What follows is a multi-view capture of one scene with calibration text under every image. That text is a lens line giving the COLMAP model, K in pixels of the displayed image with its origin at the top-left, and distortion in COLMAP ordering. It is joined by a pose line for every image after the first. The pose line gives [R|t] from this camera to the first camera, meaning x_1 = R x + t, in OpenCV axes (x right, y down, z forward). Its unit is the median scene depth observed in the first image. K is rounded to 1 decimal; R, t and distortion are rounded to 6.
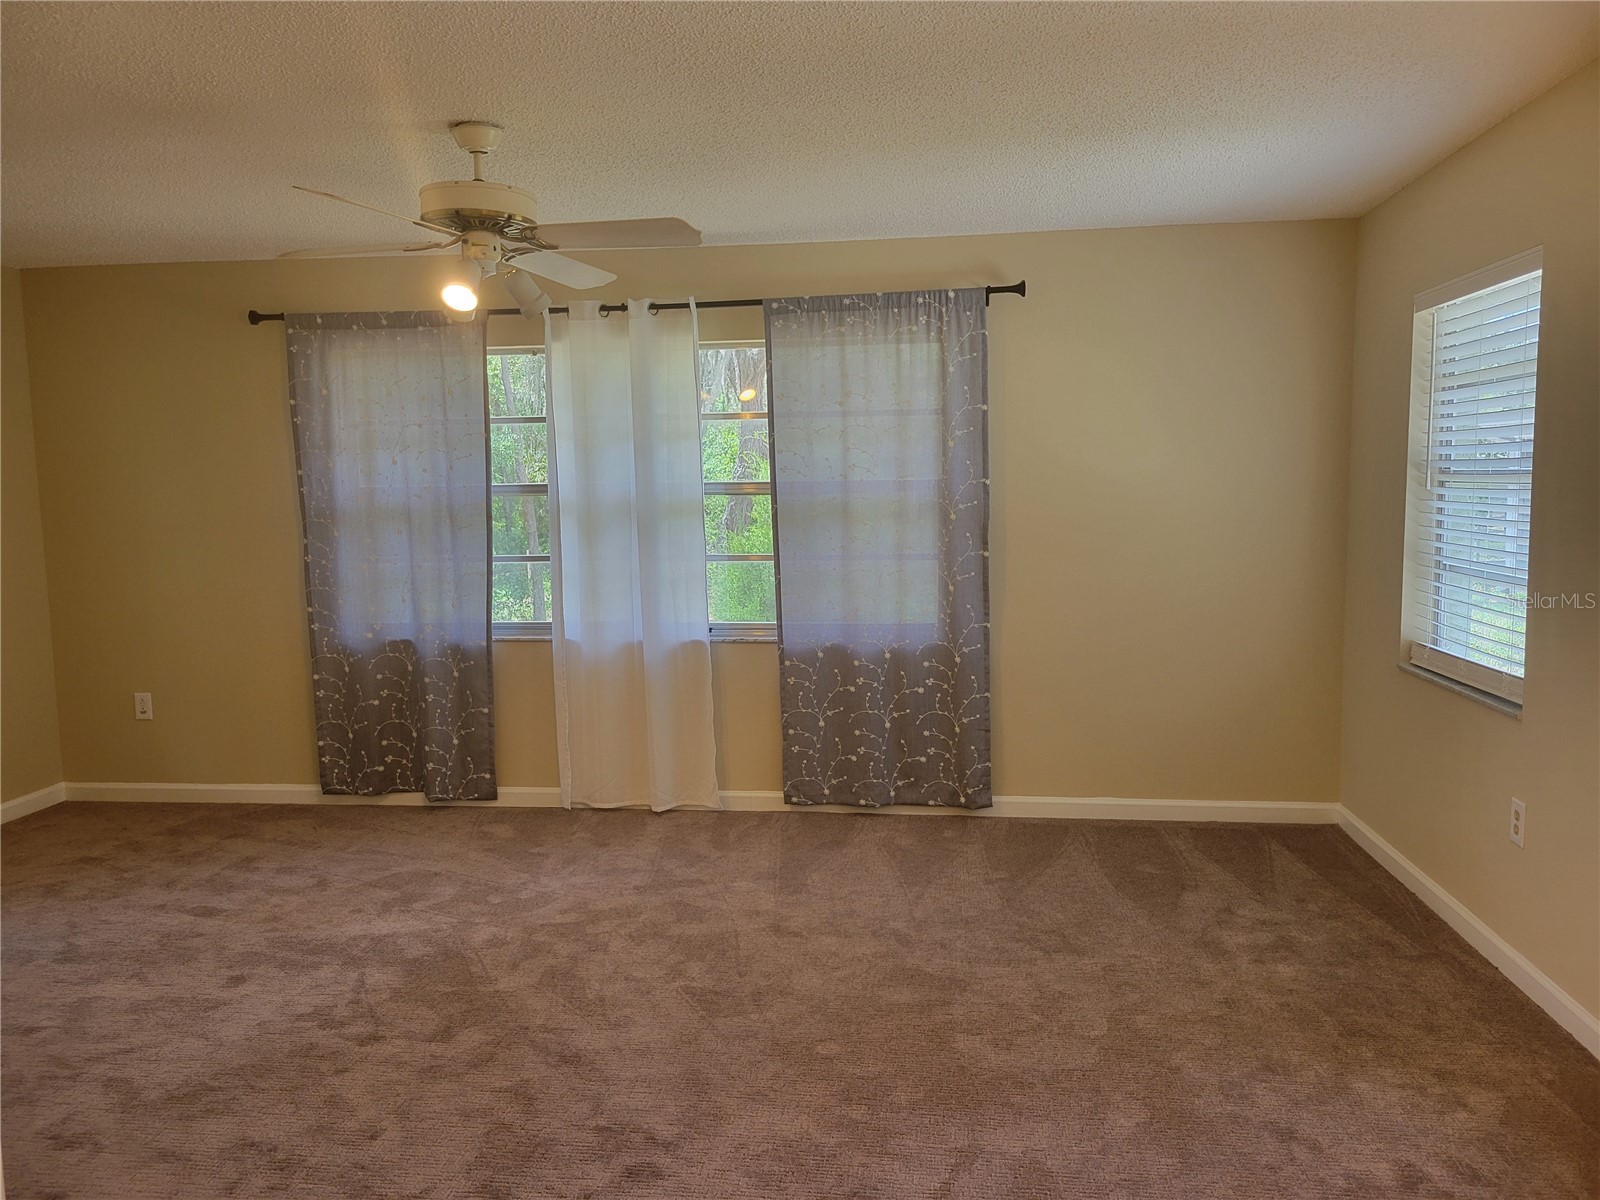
lens RADIAL K [[1201.8, 0, 798.1], [0, 1201.8, 602.0], [0, 0, 1]] dist [0.052620, -0.035663]
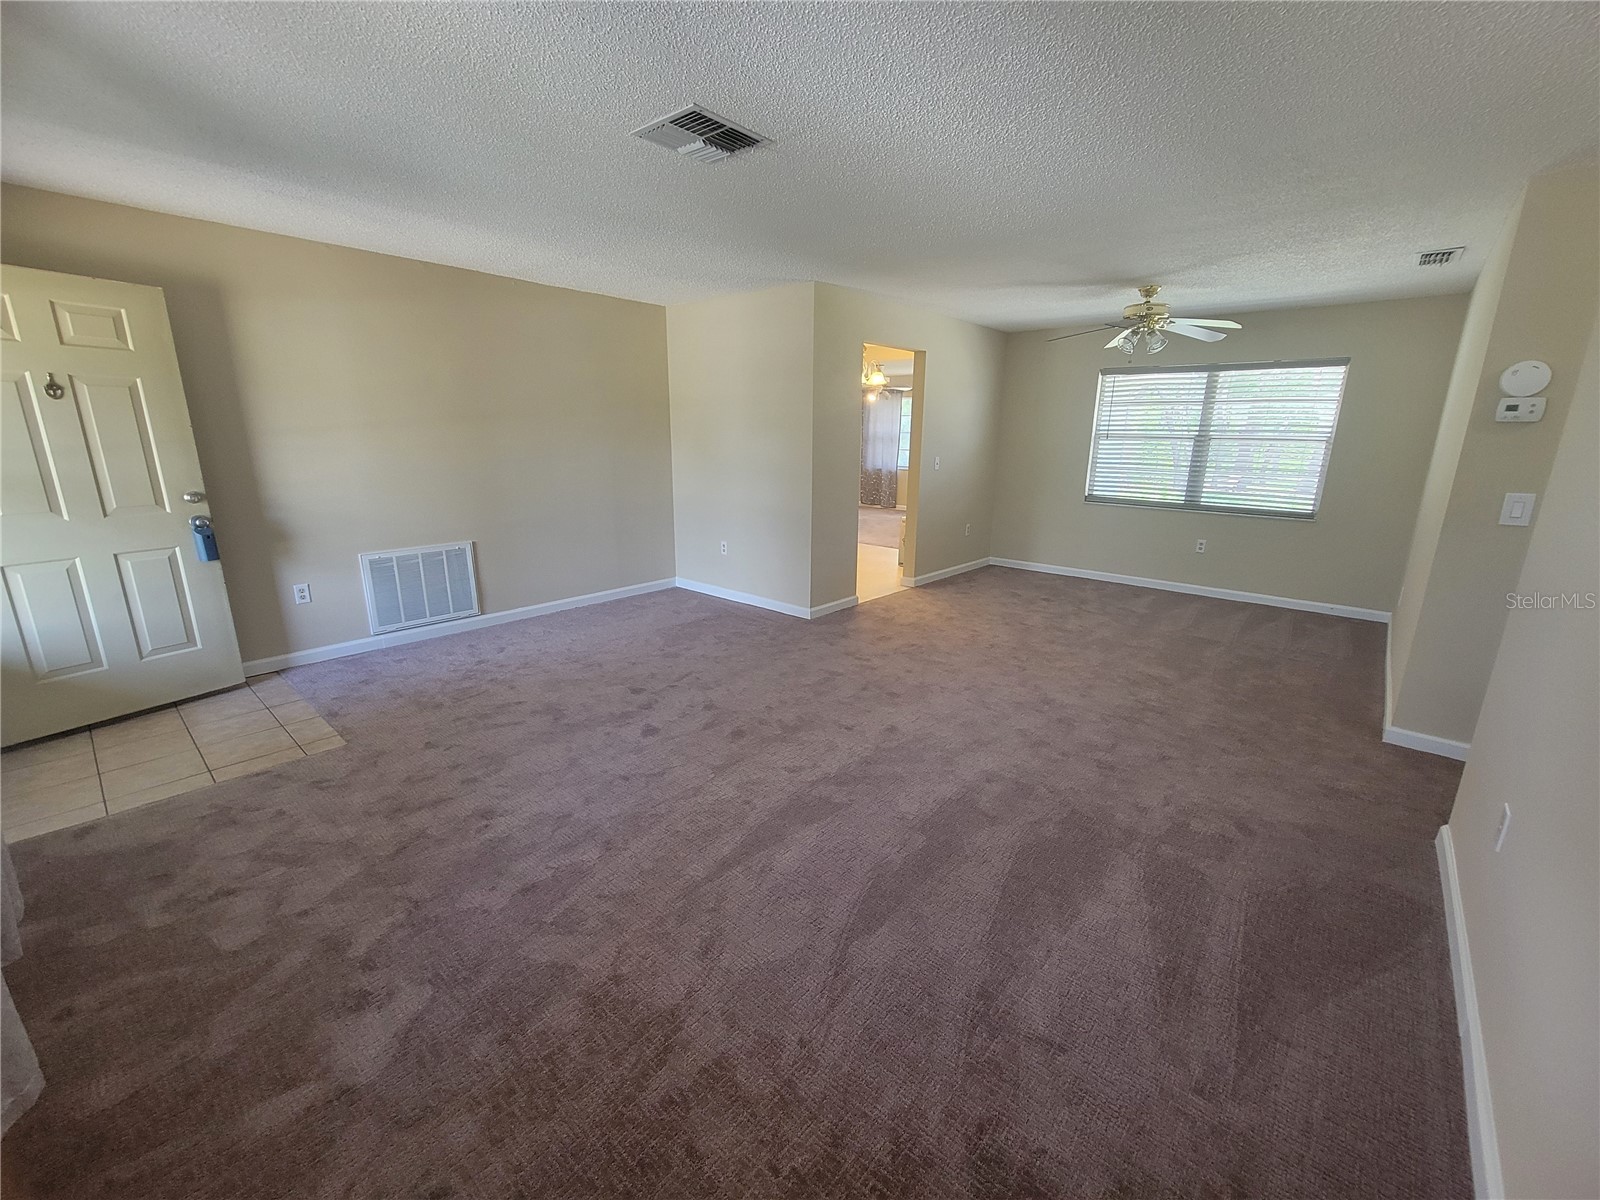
lens RADIAL K [[654.3, 0, 807.1], [0, 654.3, 599.6], [0, 0, 1]] dist [-0.002750, 0.000072]
pose [[0.833385, 0.167043, -0.526846, 0.814837], [-0.082907, 0.980231, 0.179650, 0.099652], [0.546440, -0.106039, 0.830758, -1.199602]]
